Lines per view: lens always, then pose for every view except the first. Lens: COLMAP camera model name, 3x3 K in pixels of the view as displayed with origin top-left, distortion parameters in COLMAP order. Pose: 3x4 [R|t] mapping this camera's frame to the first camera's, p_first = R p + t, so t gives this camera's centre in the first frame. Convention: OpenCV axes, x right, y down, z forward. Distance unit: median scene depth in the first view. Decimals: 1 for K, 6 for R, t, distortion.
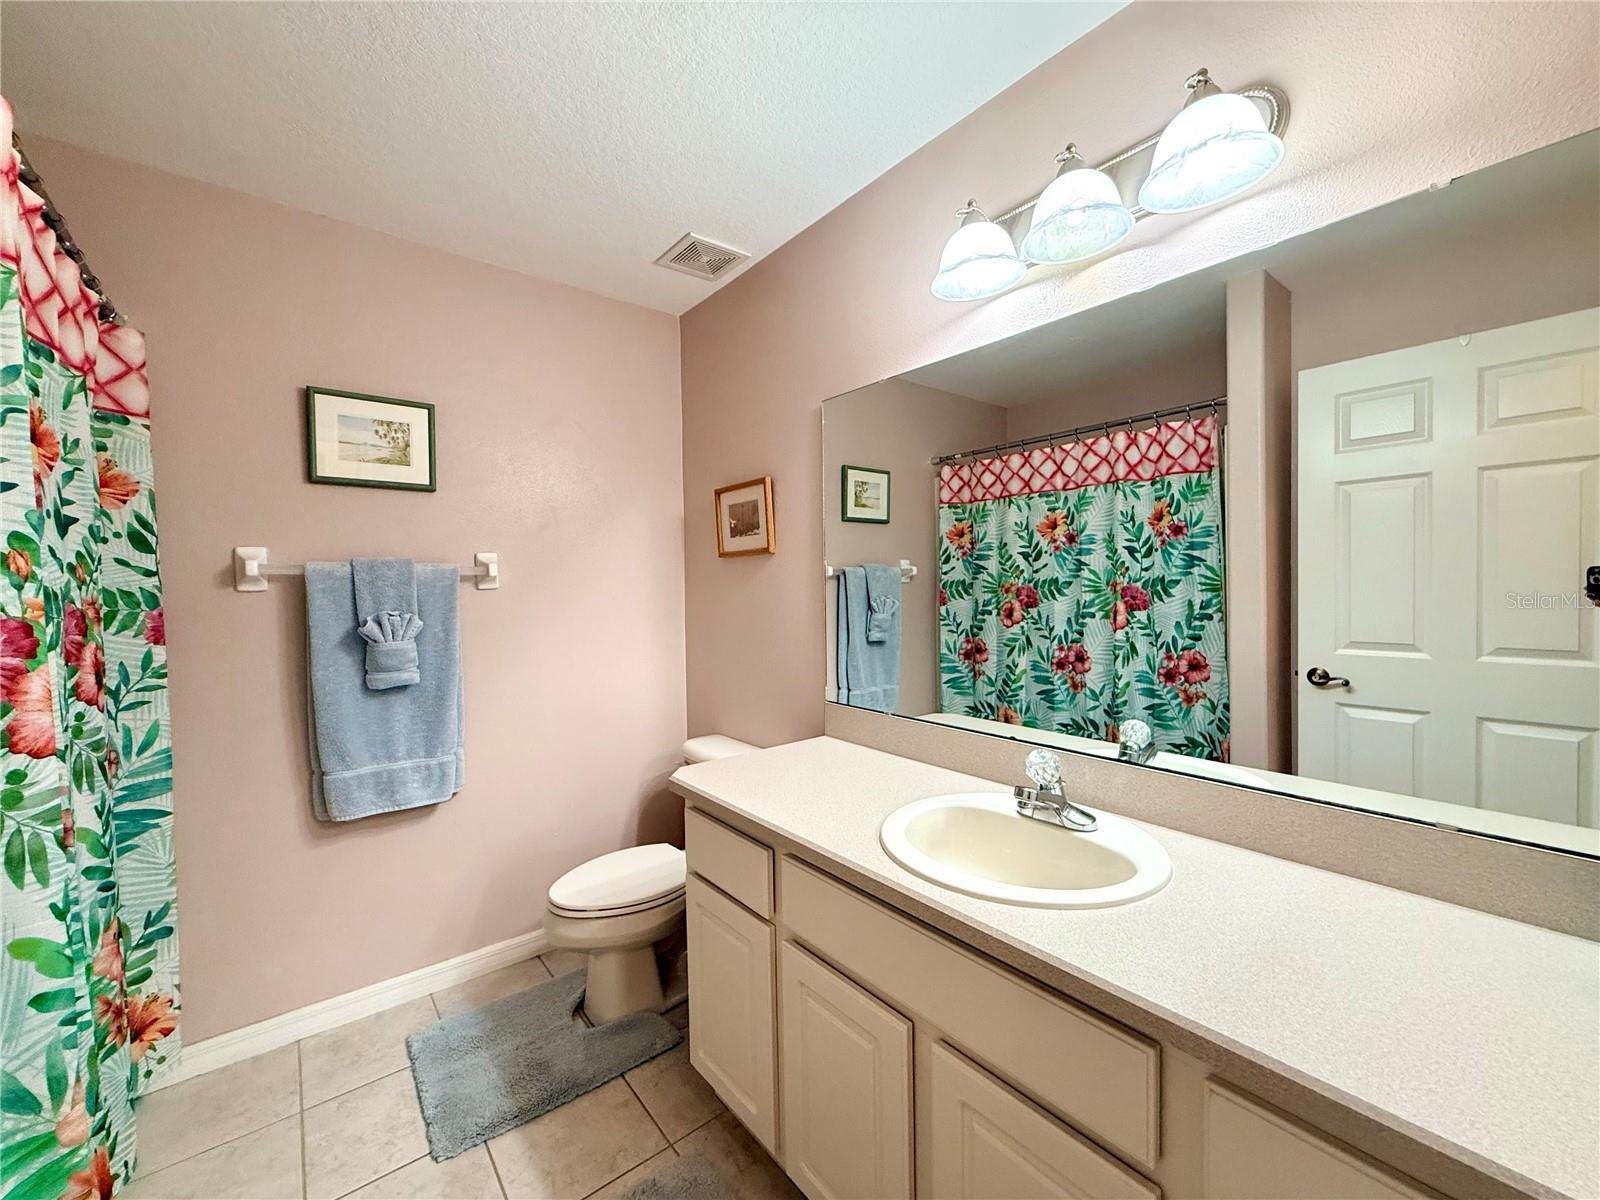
lens RADIAL K [[646.4, 0, 803.9], [0, 646.4, 597.6], [0, 0, 1]] dist [-0.003300, 0.001382]
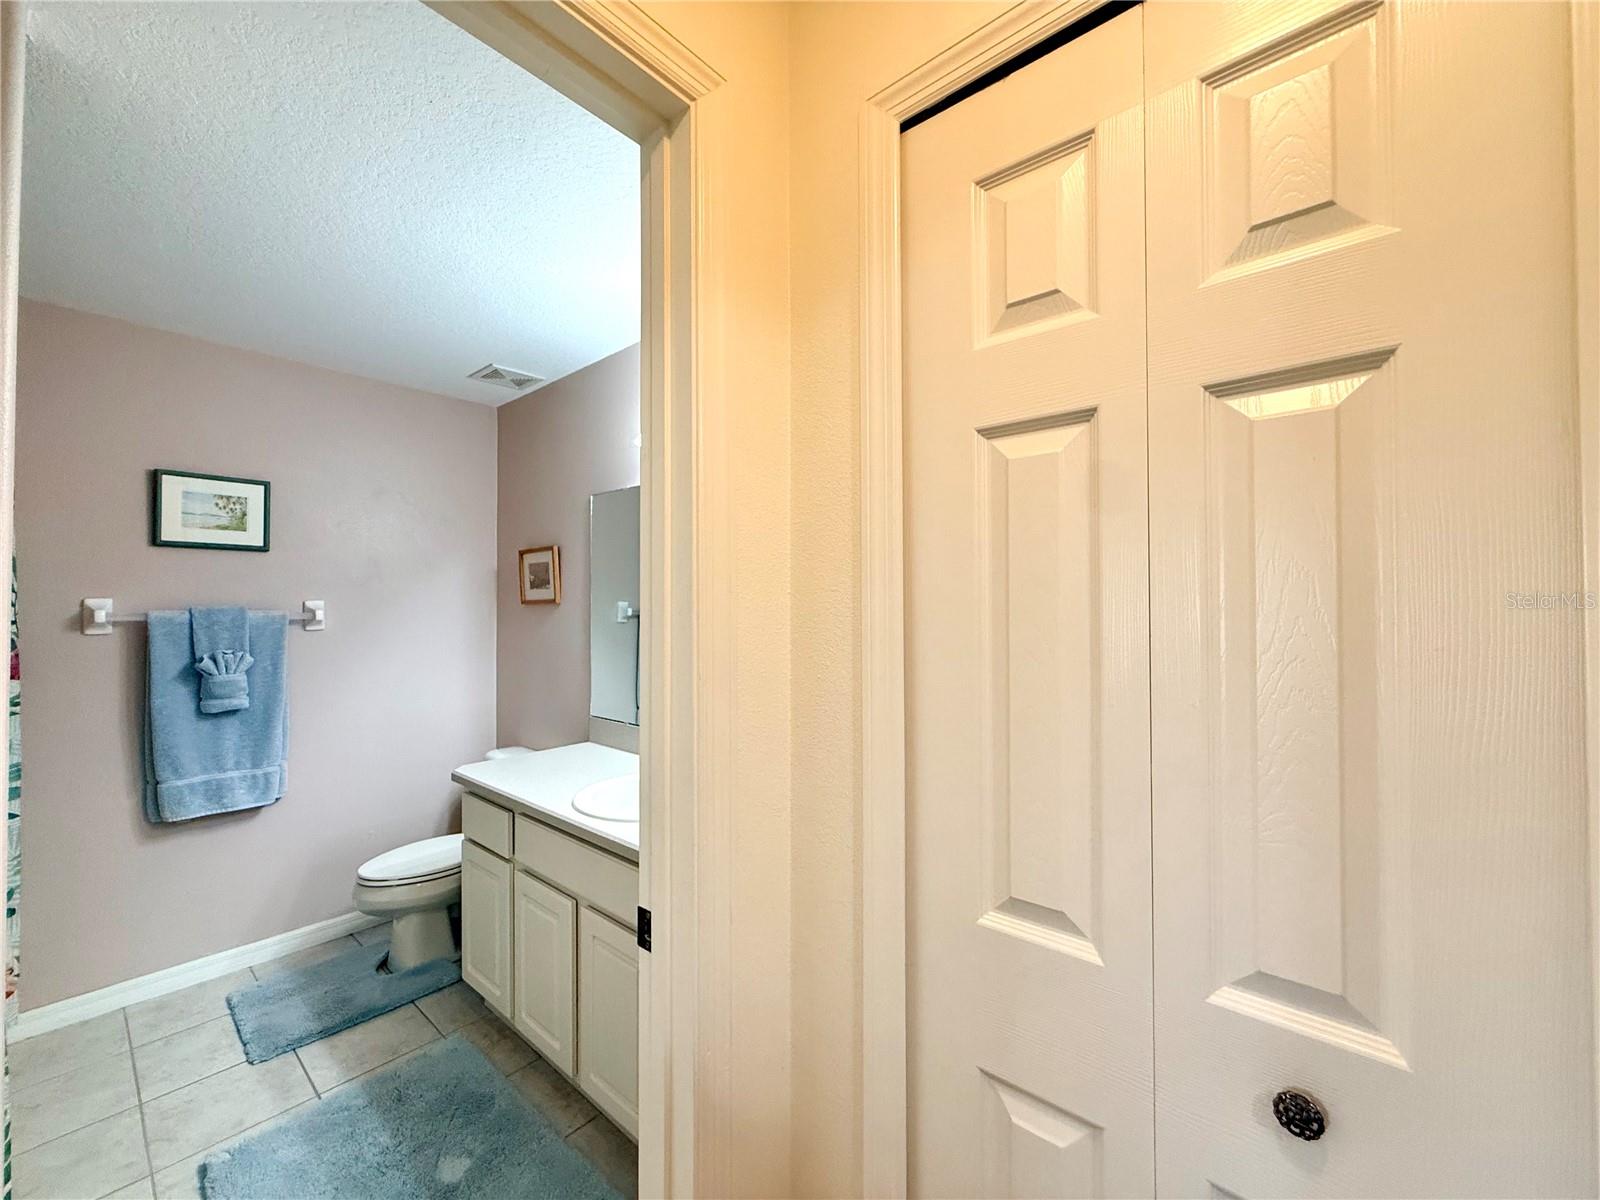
lens RADIAL K [[646.4, 0, 803.7], [0, 646.4, 597.9], [0, 0, 1]] dist [-0.003300, 0.001382]
pose [[0.983169, 0.013544, 0.182194, 0.222749], [-0.007240, 0.999353, -0.035219, -0.042079], [-0.182553, 0.033307, 0.982632, -0.417606]]
